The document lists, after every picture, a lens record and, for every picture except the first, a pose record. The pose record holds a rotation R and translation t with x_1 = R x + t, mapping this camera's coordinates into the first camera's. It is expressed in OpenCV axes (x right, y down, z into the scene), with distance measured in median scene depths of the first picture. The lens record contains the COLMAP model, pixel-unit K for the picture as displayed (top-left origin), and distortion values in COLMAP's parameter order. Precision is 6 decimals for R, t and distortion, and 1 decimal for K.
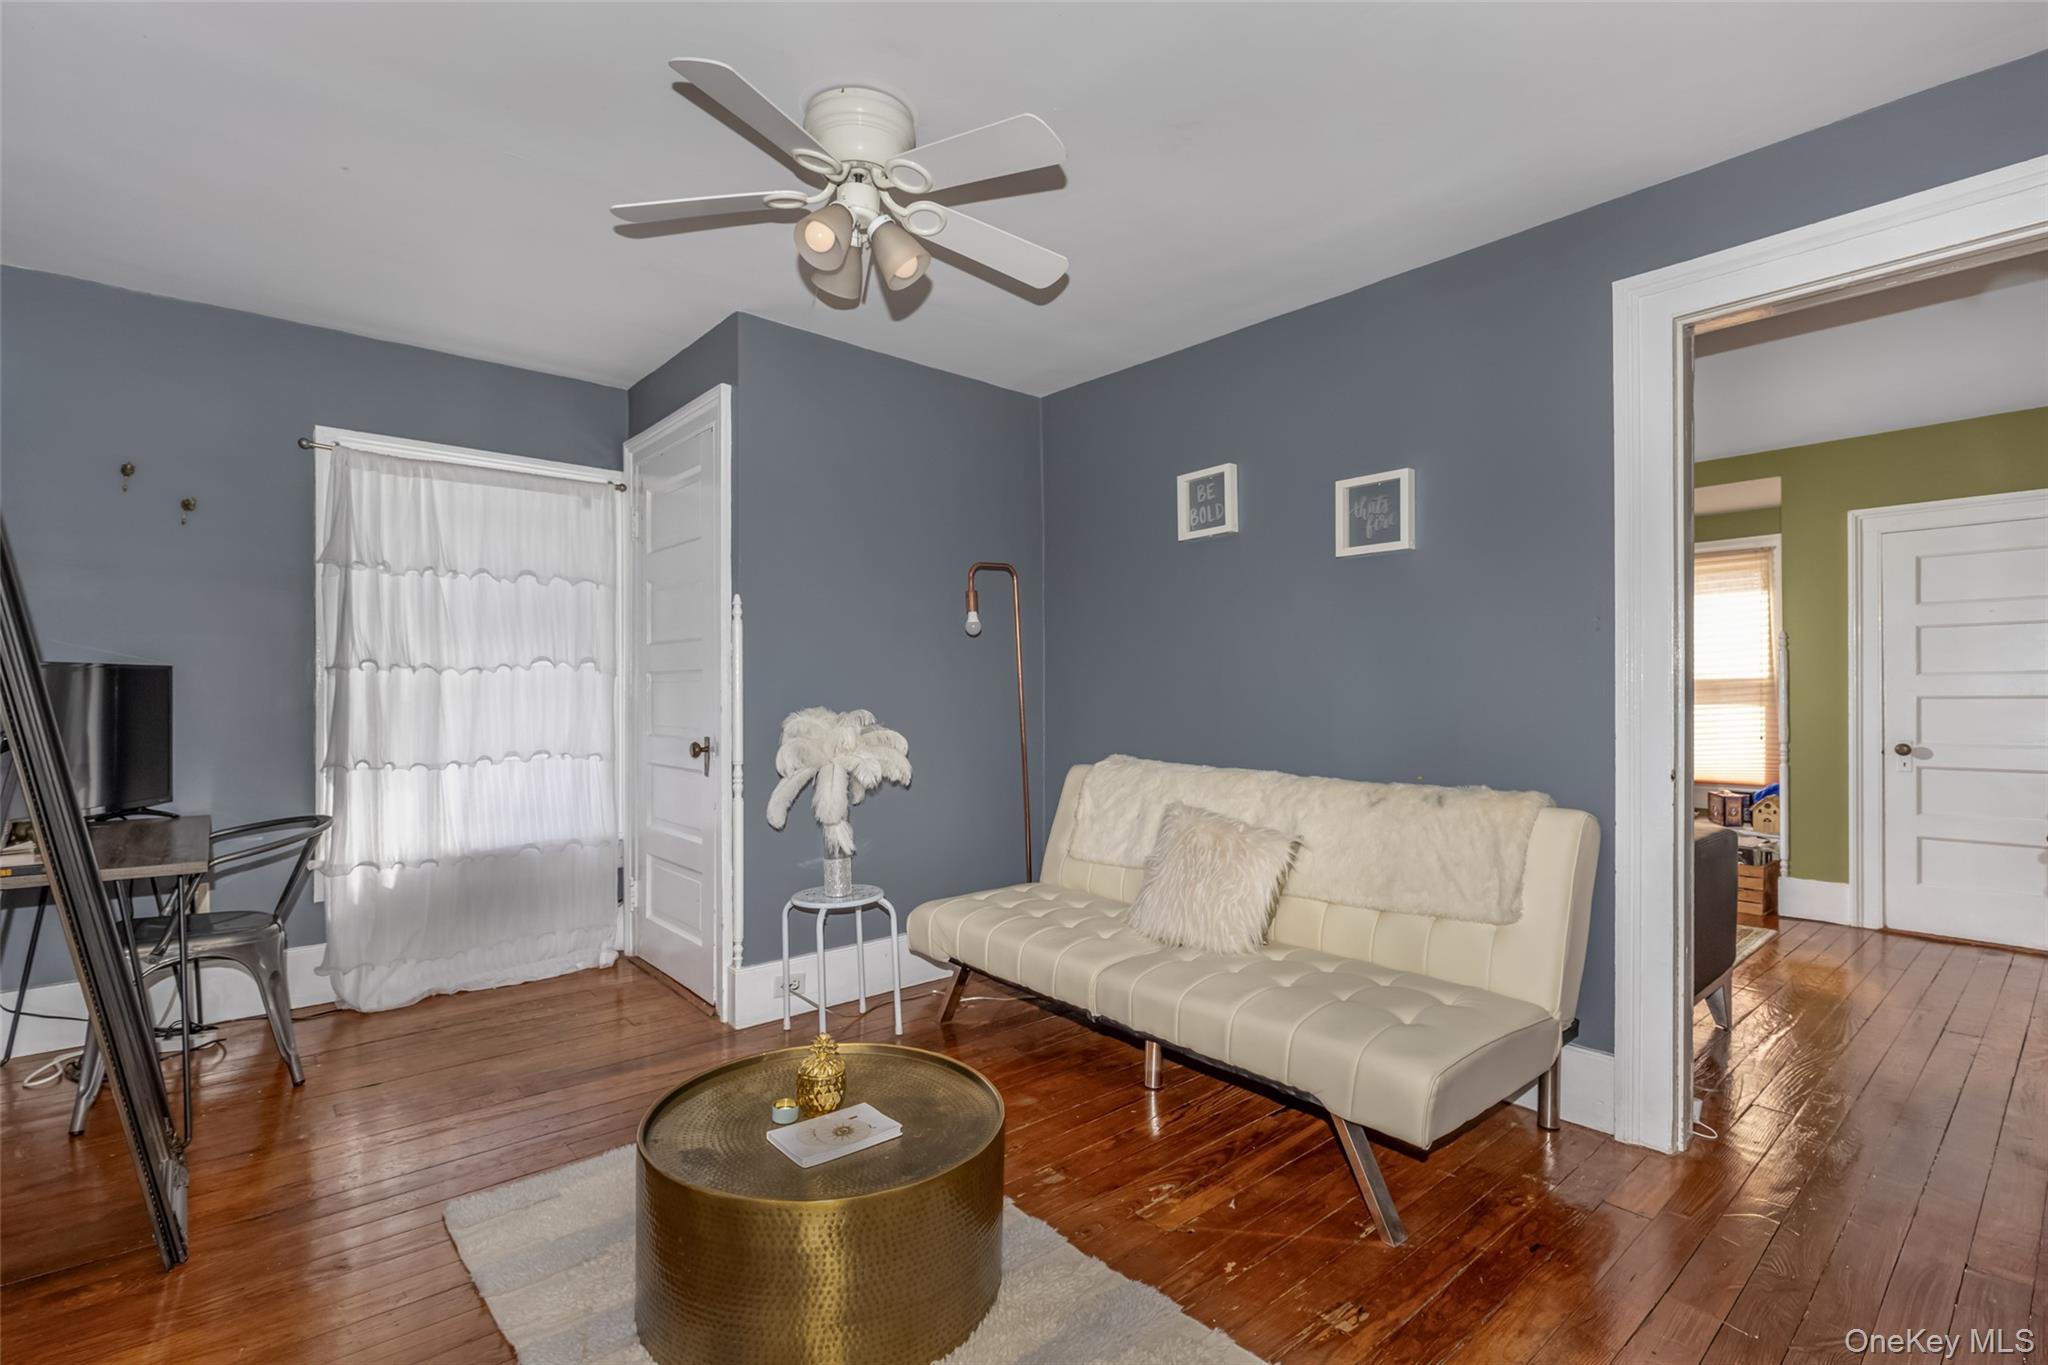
lens RADIAL K [[938.5, 0, 1031.0], [0, 938.5, 687.5], [0, 0, 1]] dist [0.002167, 0.000022]
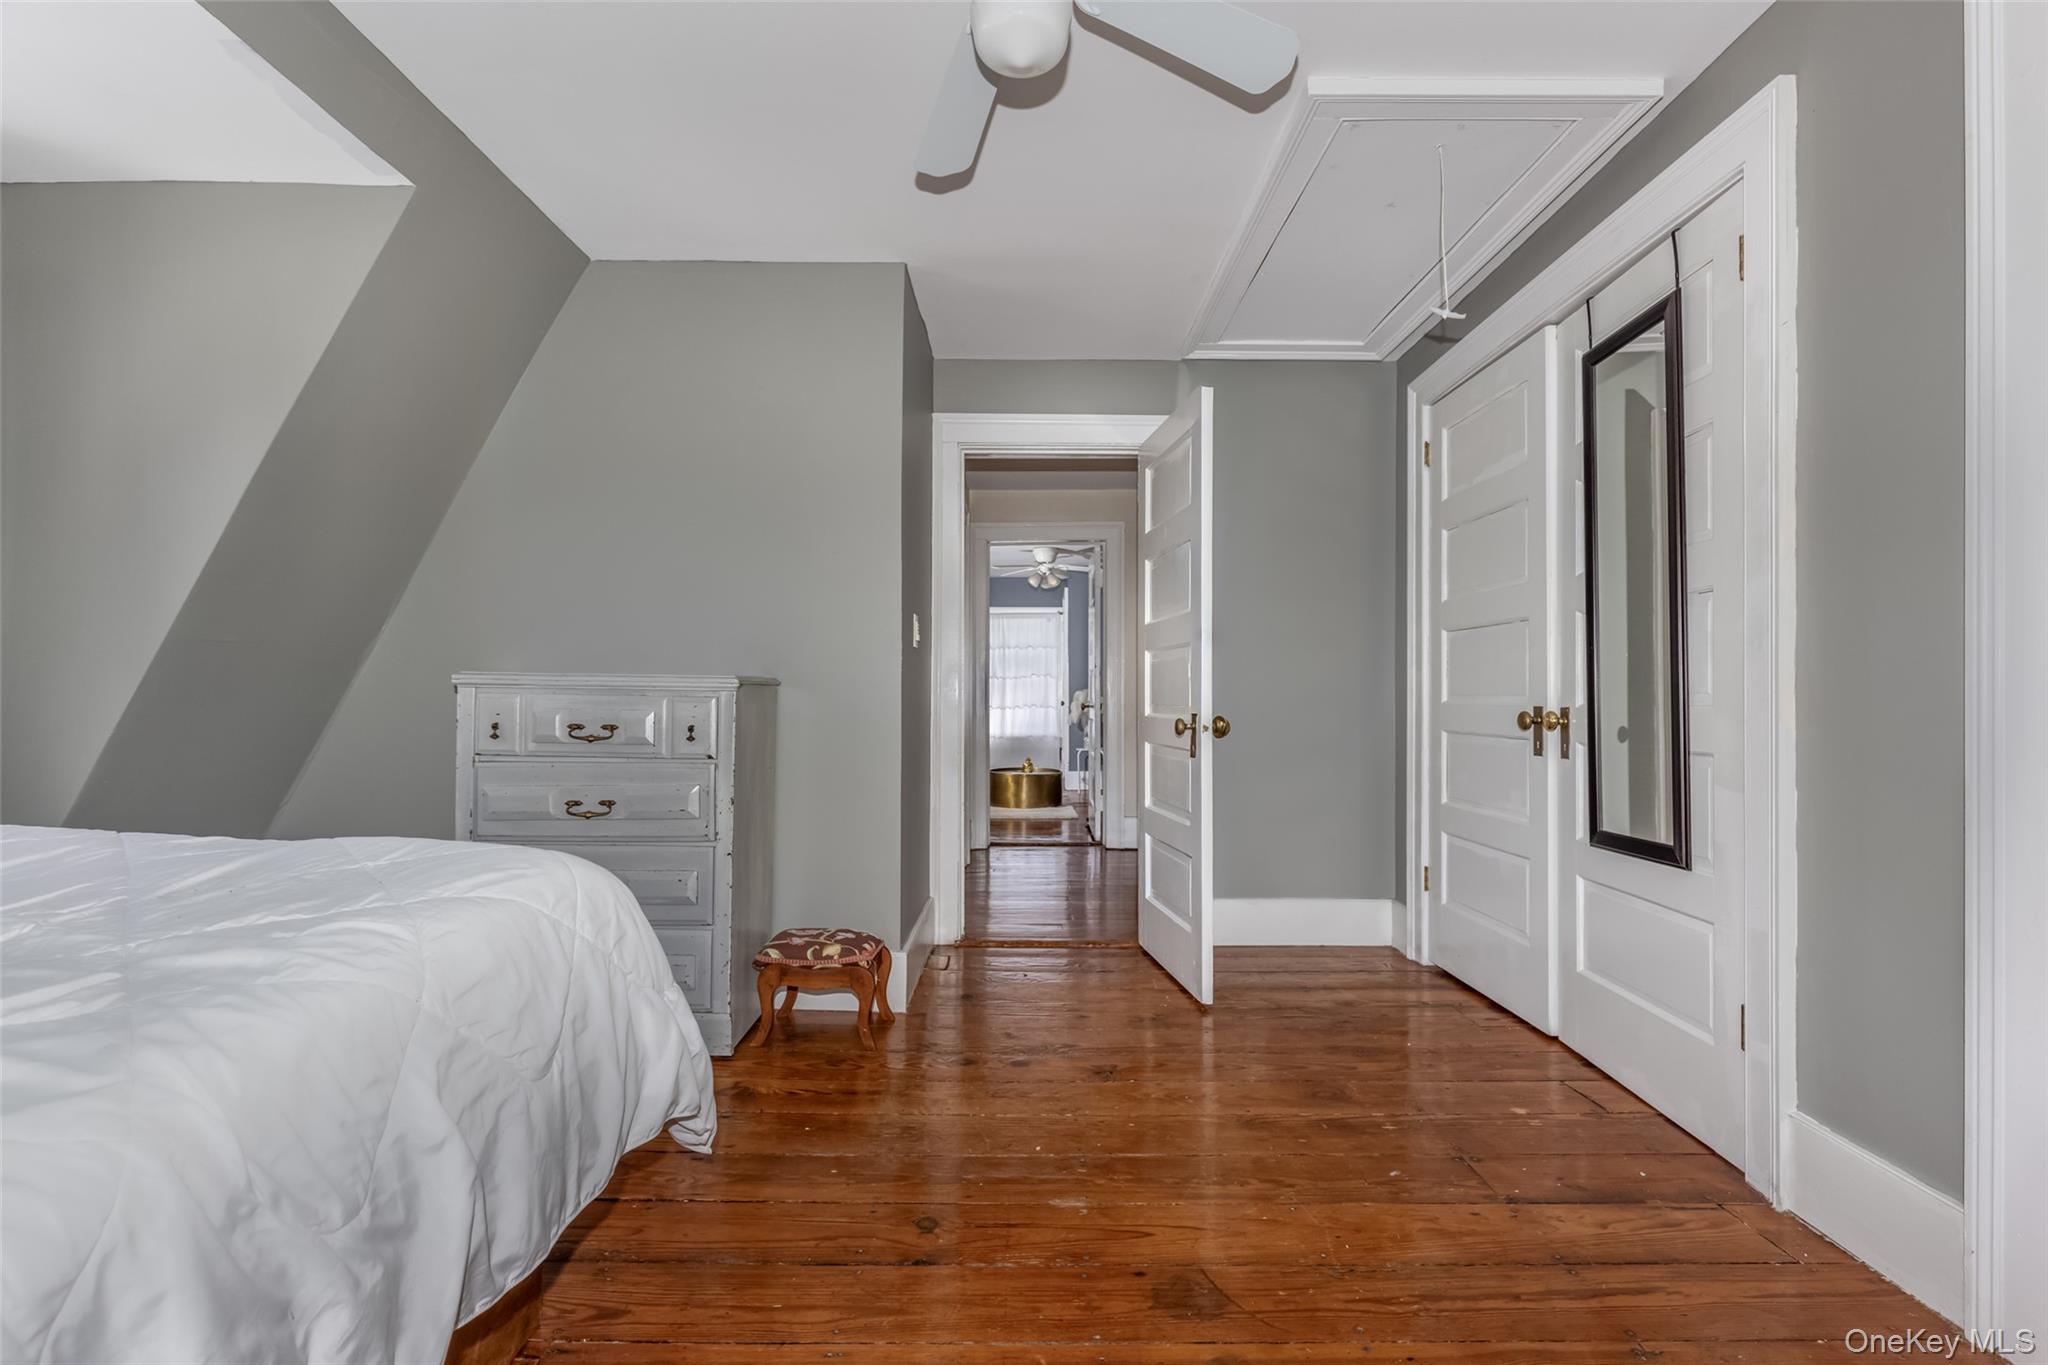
lens RADIAL K [[938.5, 0, 1029.0], [0, 938.5, 681.6], [0, 0, 1]] dist [0.002167, 0.000022]
pose [[0.742058, -0.005242, -0.670315, 1.656913], [0.006605, 0.999978, -0.000509, -0.006018], [0.670303, -0.004050, 0.742077, -1.389150]]
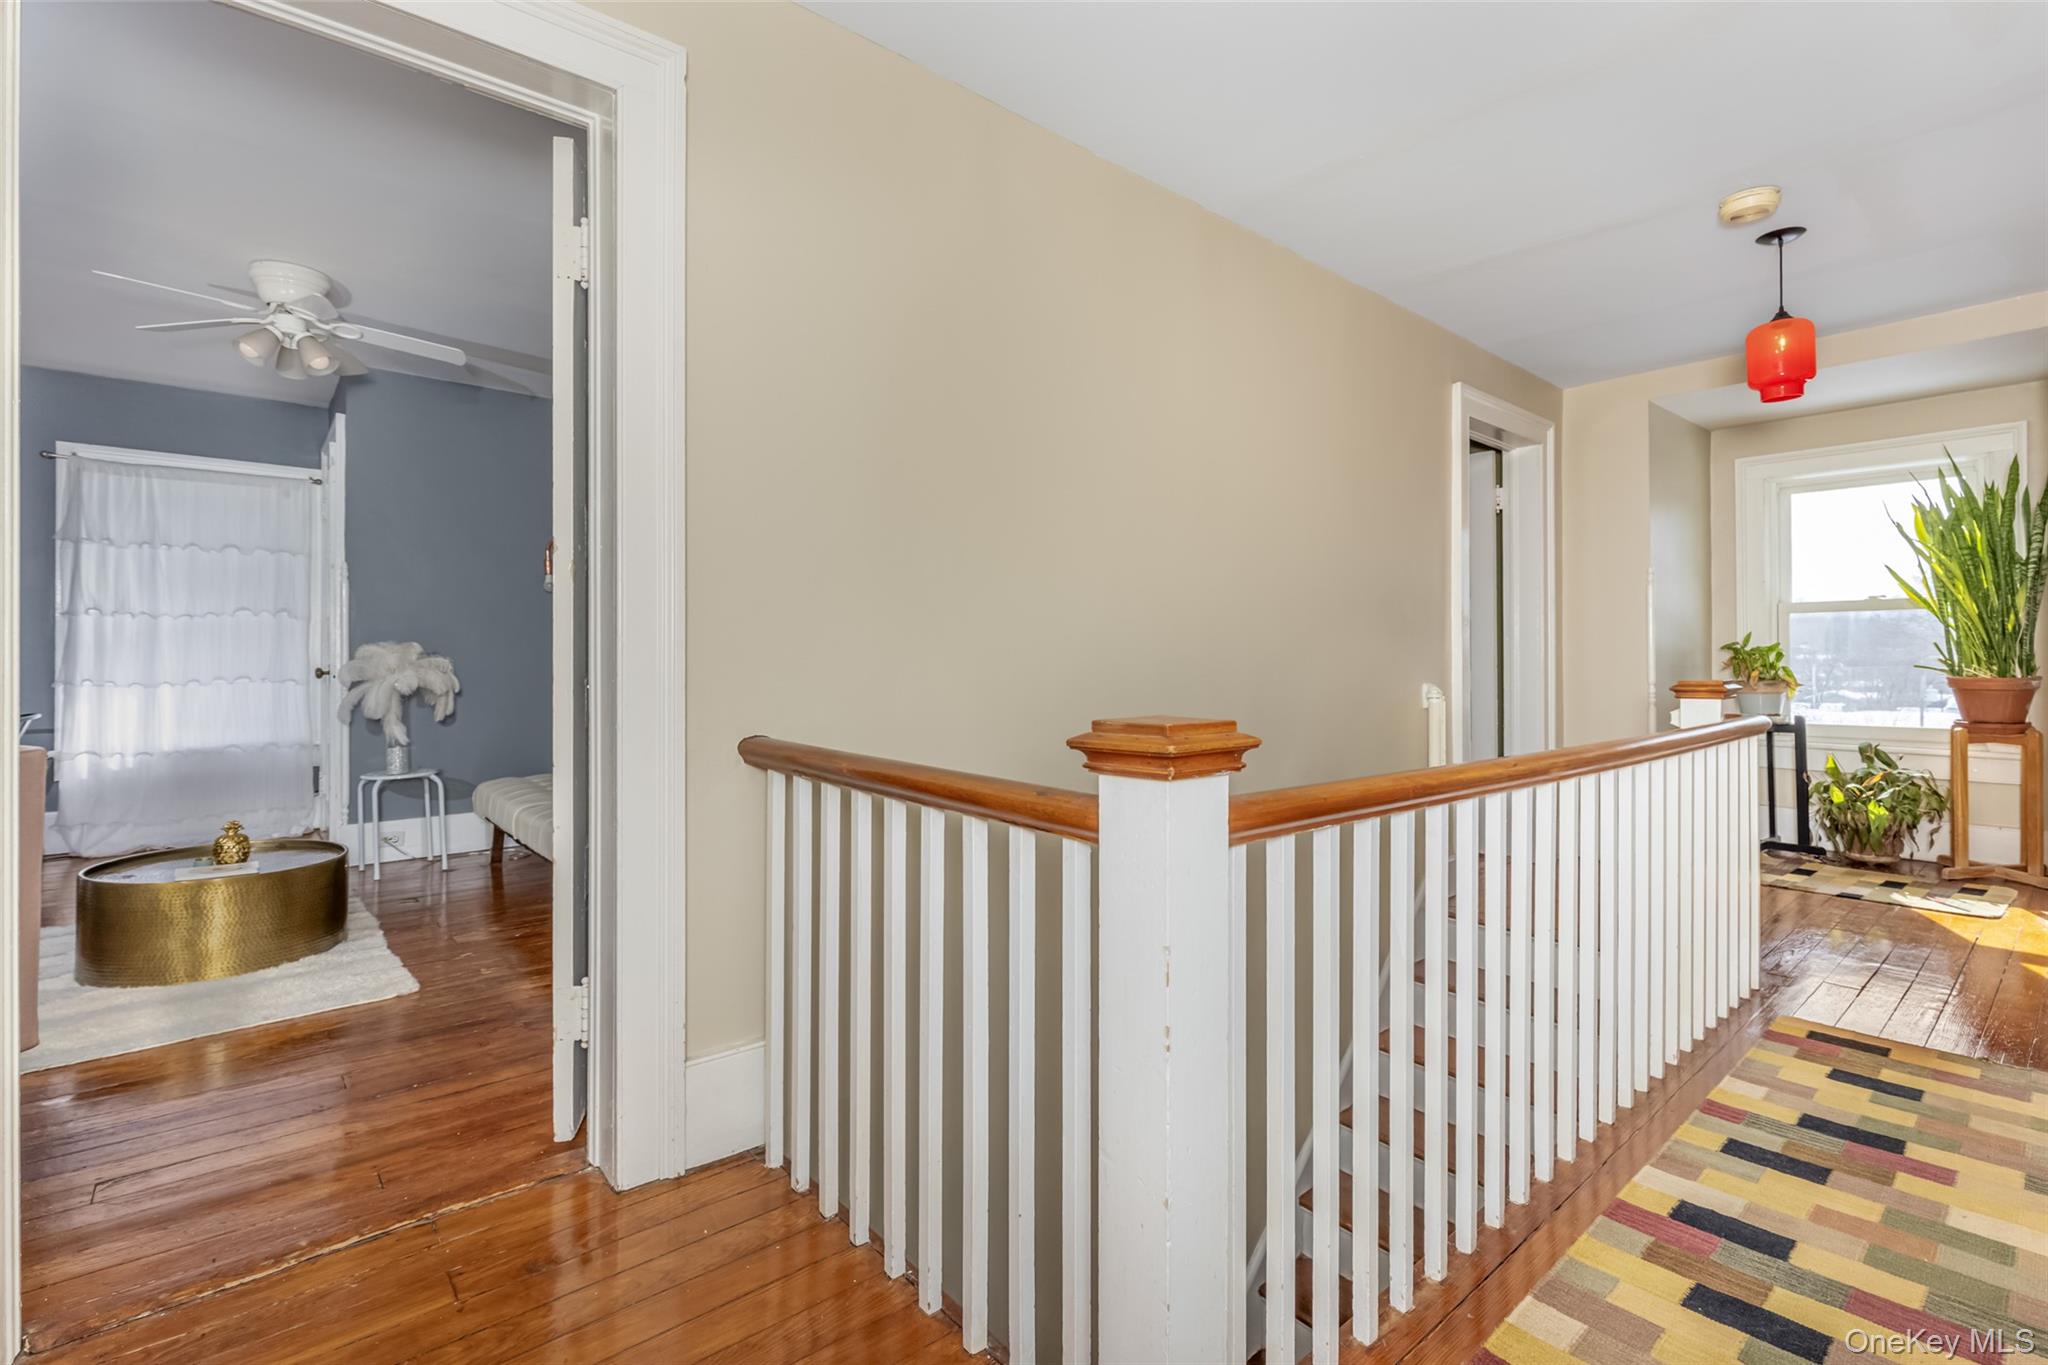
lens RADIAL K [[938.5, 0, 1031.7], [0, 938.5, 652.7], [0, 0, 1]] dist [0.002167, 0.000022]
pose [[0.999787, 0.004556, -0.020131, 0.718801], [-0.004525, 0.999989, 0.001585, 0.028163], [0.020138, -0.001494, 0.999796, -0.375178]]
